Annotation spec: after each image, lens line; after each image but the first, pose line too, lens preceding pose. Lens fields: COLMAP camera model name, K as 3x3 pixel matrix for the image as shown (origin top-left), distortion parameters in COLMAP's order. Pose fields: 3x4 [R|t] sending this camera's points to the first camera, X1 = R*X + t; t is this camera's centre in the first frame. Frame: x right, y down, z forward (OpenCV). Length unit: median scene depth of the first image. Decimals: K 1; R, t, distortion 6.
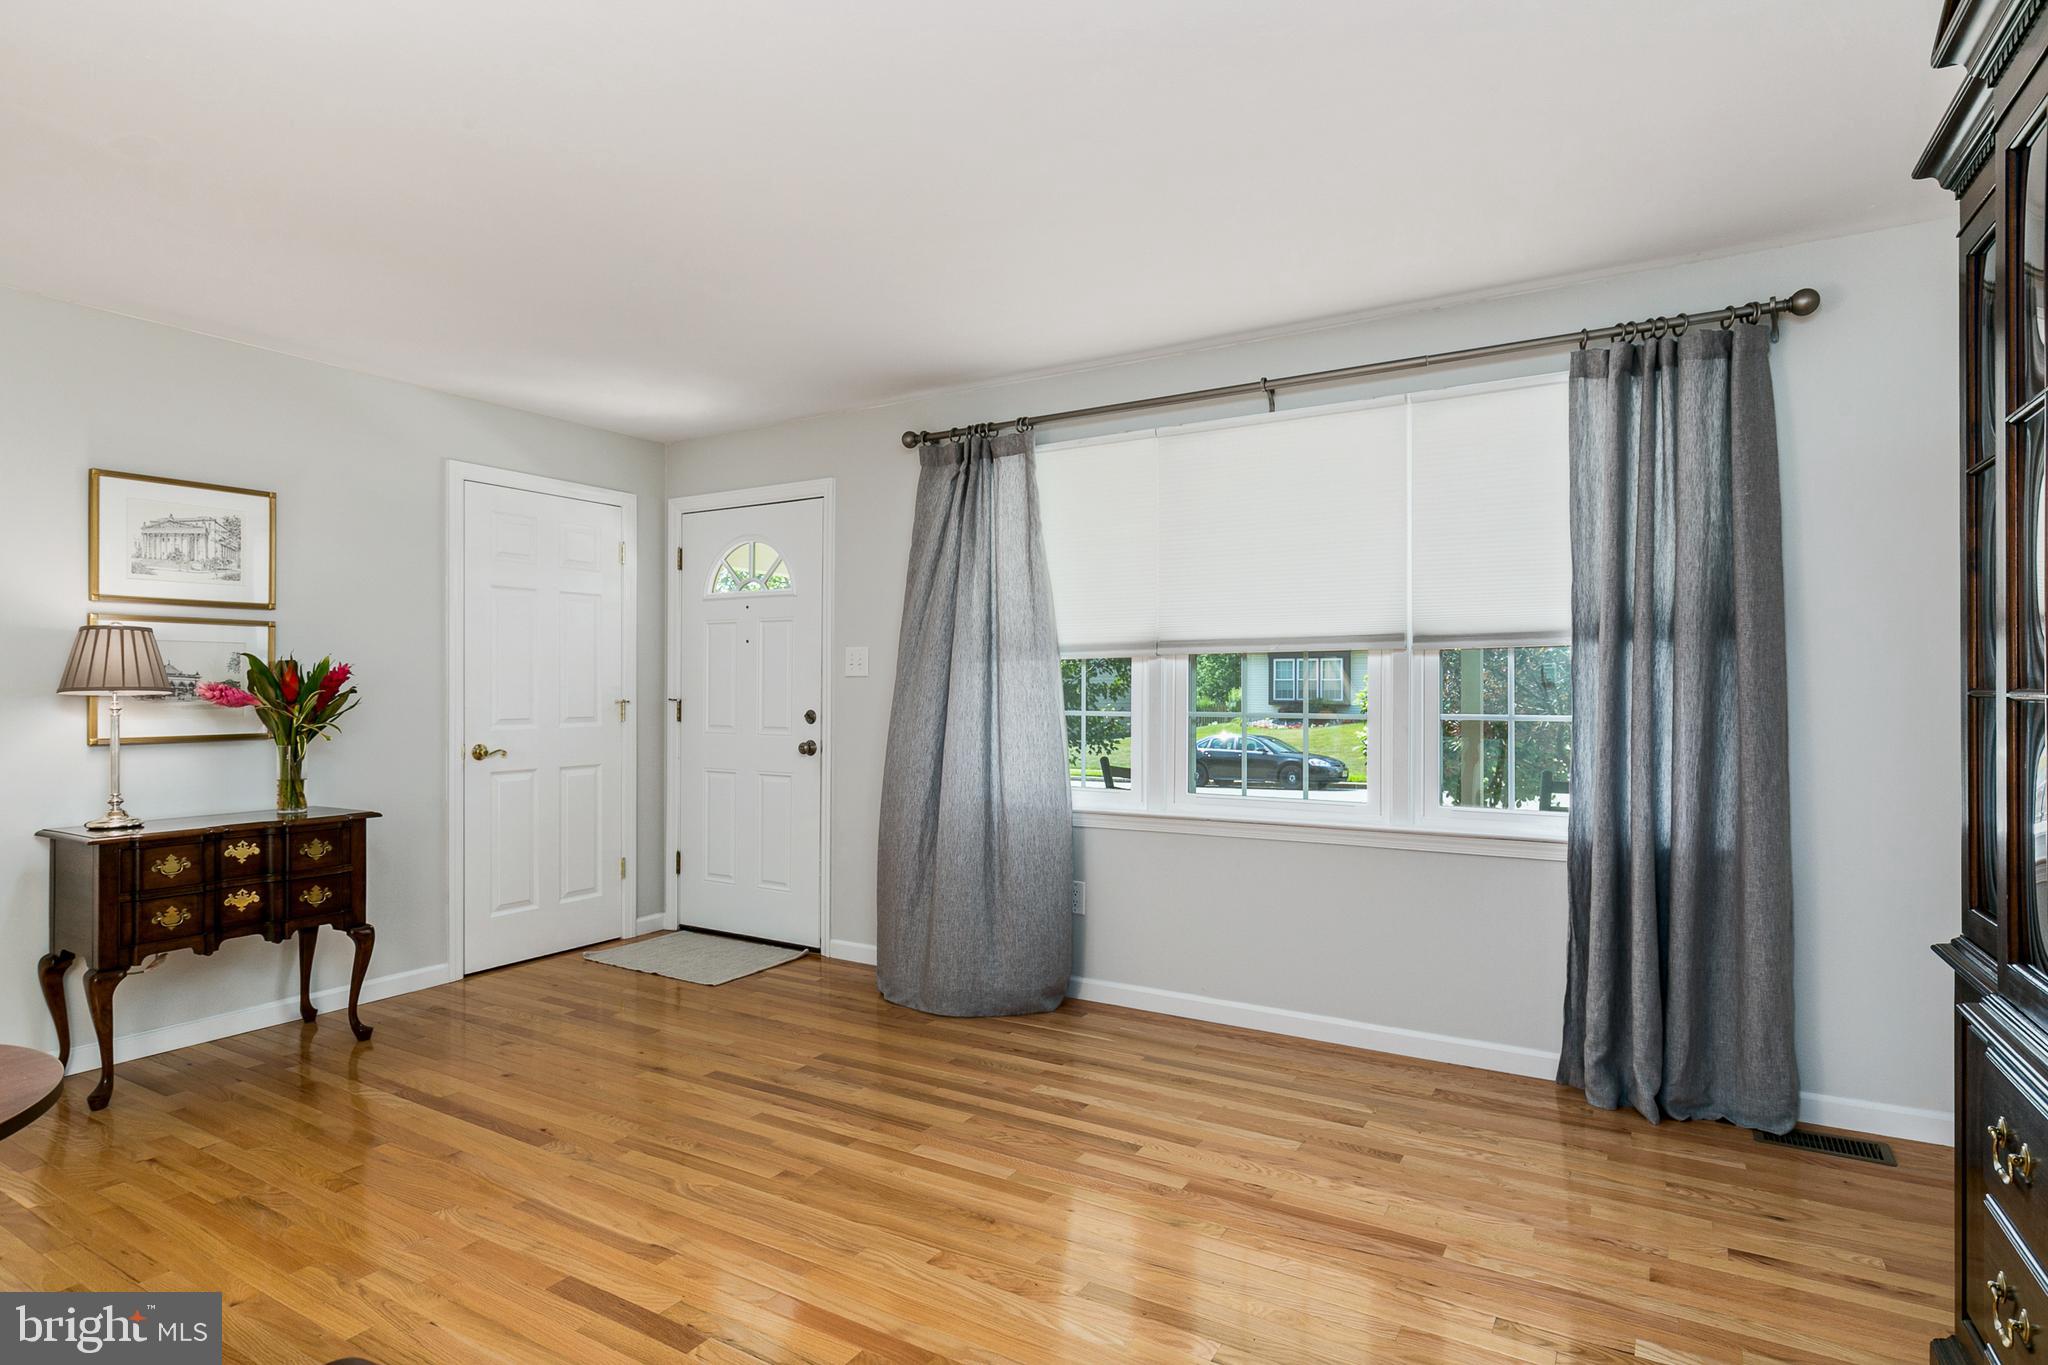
lens RADIAL K [[1063.4, 0, 1054.3], [0, 1063.4, 684.8], [0, 0, 1]] dist [-0.000365, -0.000490]
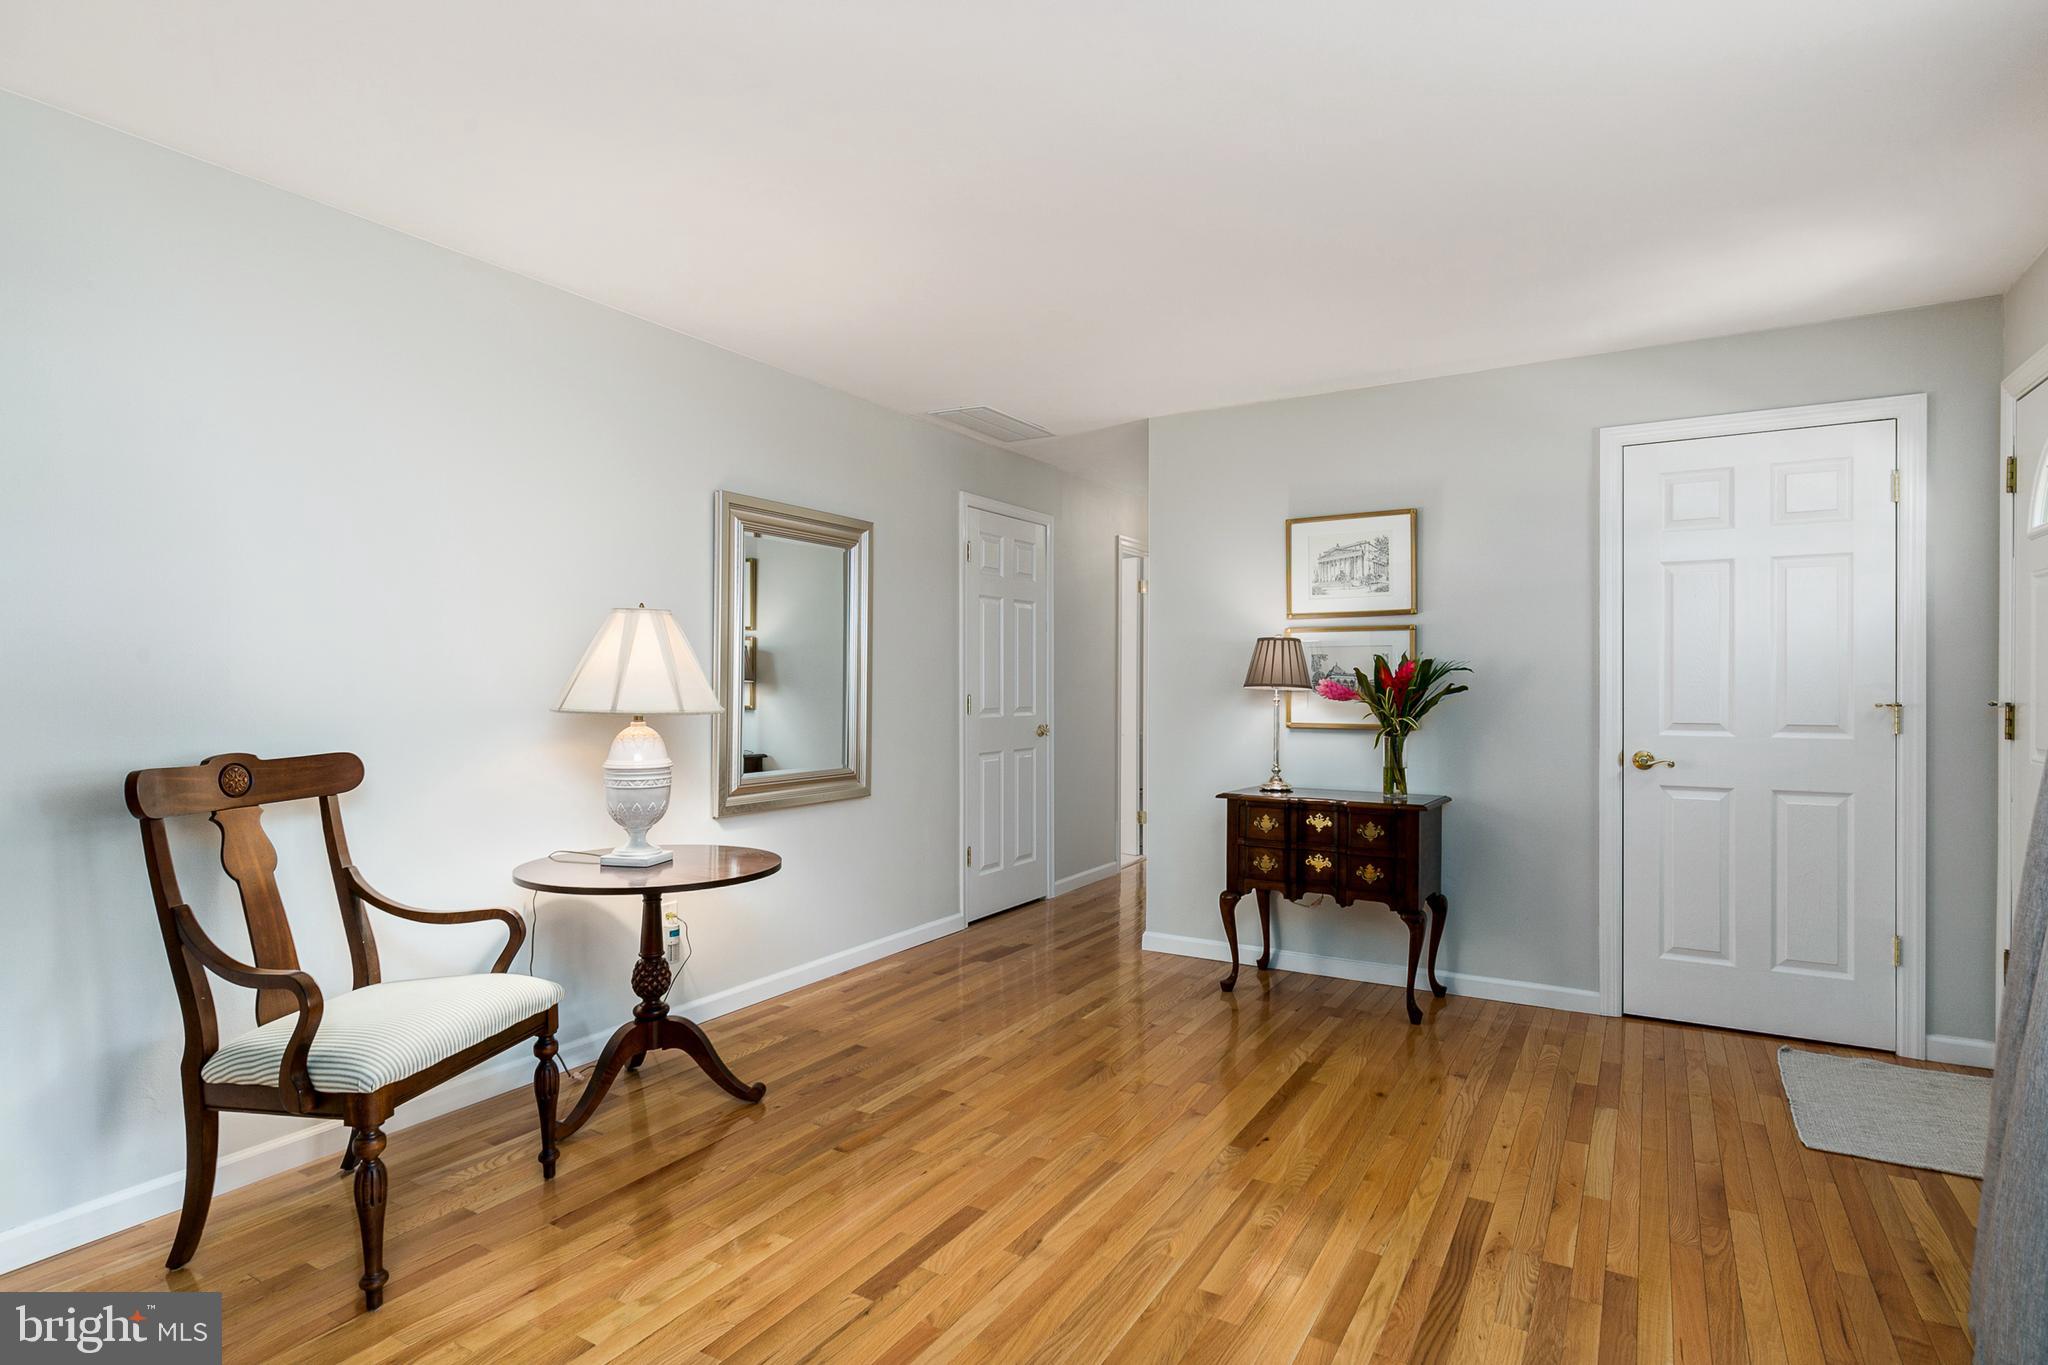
lens RADIAL K [[1063.4, 0, 1033.6], [0, 1063.4, 687.4], [0, 0, 1]] dist [-0.000365, -0.000490]
pose [[-0.023593, 0.005109, -0.999709, 0.419455], [0.001863, 0.999985, 0.005066, -0.000602], [0.999720, -0.001743, -0.023602, 0.685737]]
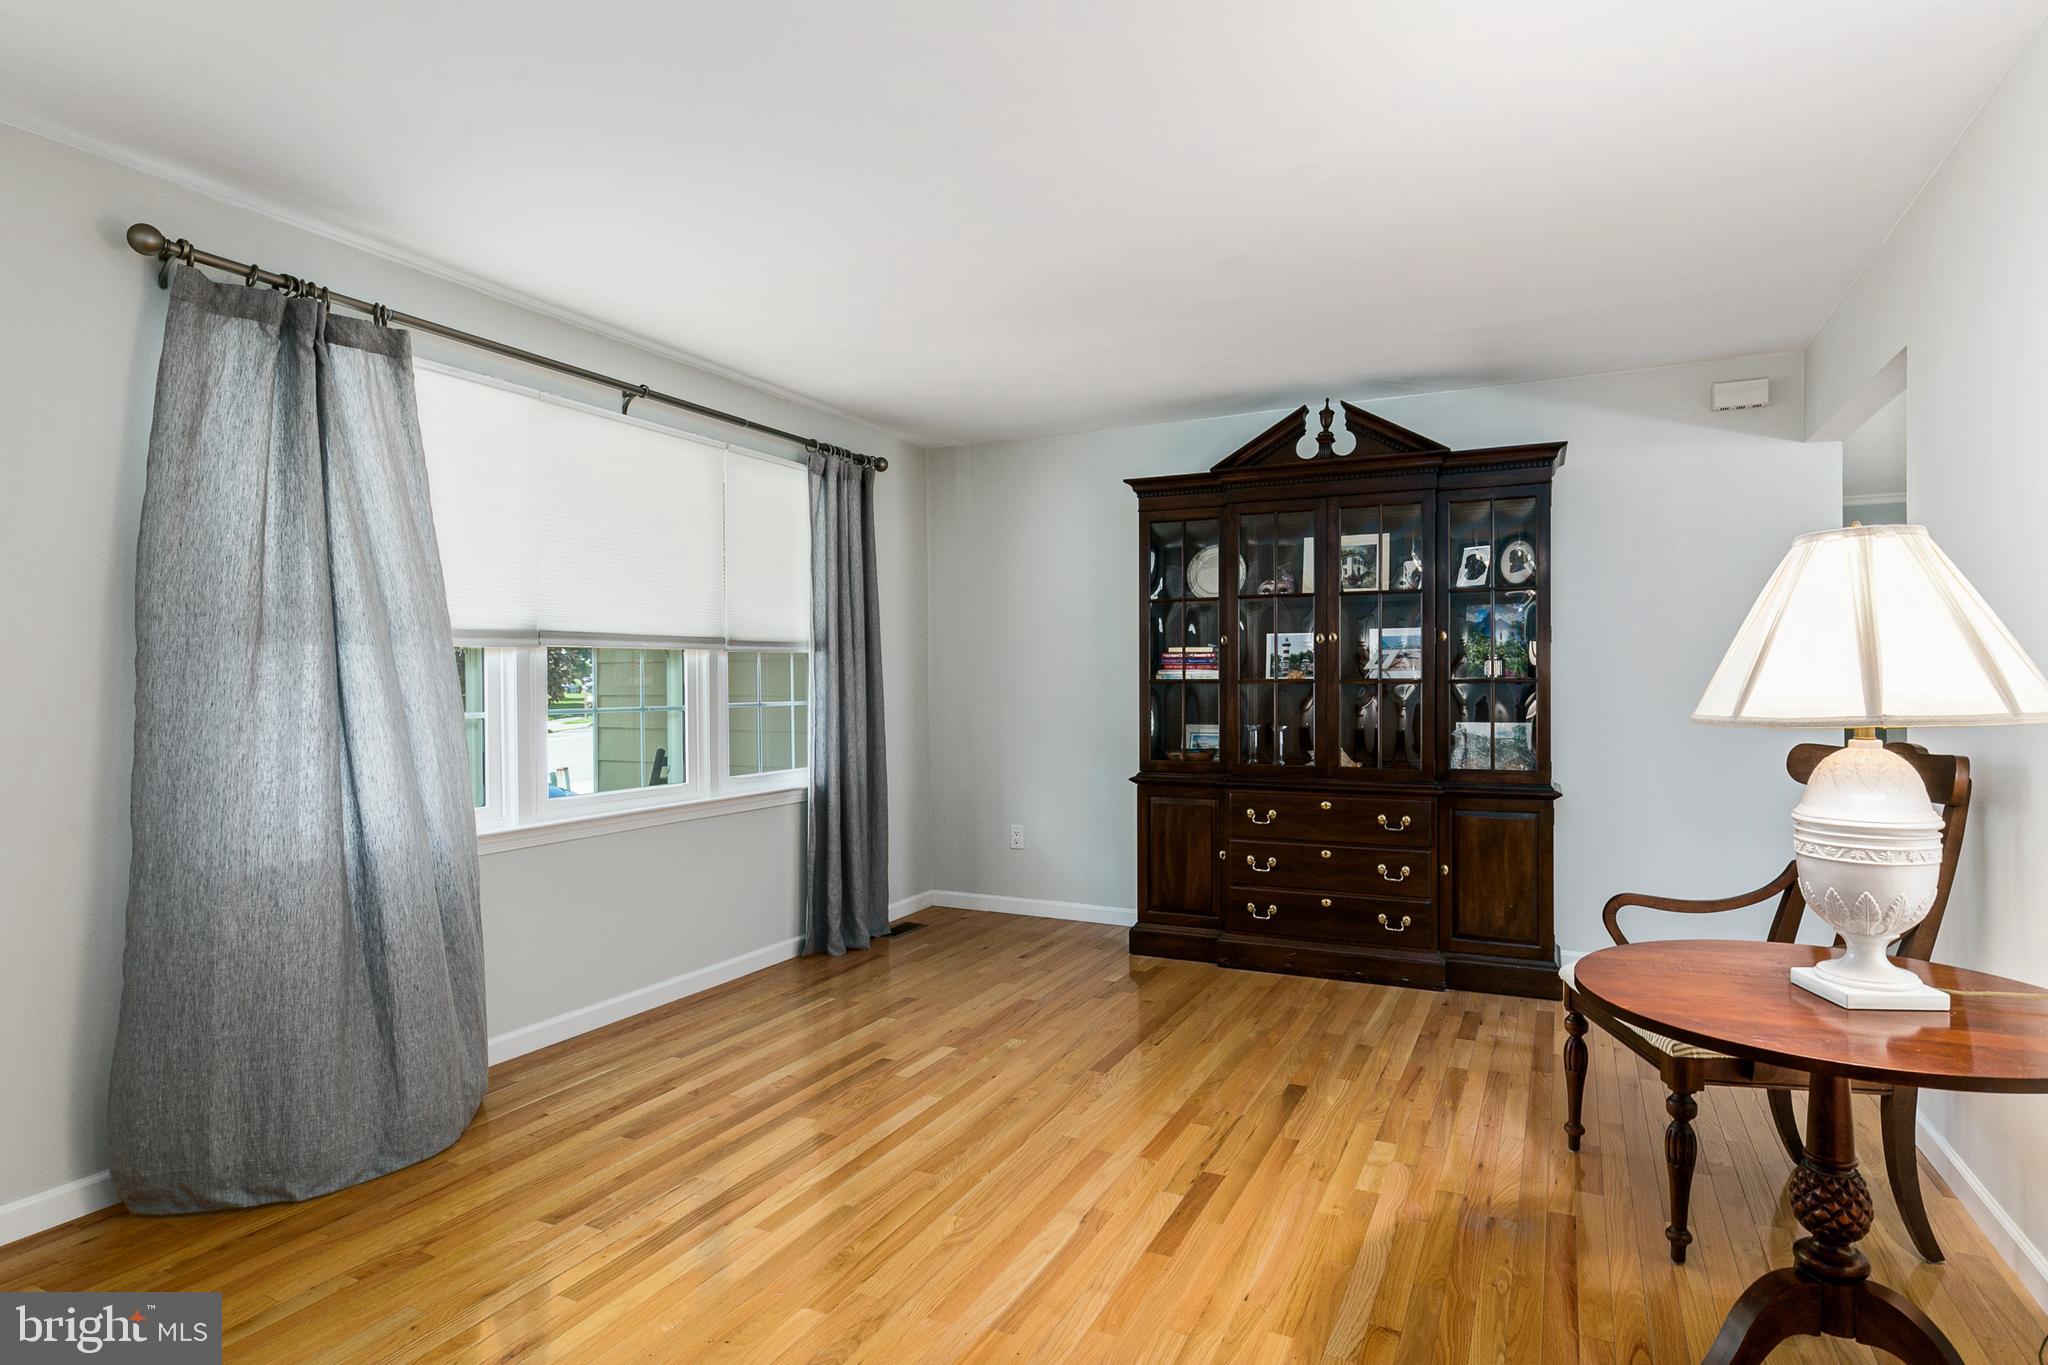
lens RADIAL K [[1057.8, 0, 1026.8], [0, 1057.8, 693.0], [0, 0, 1]] dist [-0.004588, -0.000721]
pose [[-0.050645, -0.010632, 0.998660, -0.932107], [0.003726, 0.999934, 0.010835, 0.003378], [-0.998710, 0.004270, -0.050602, 0.741522]]
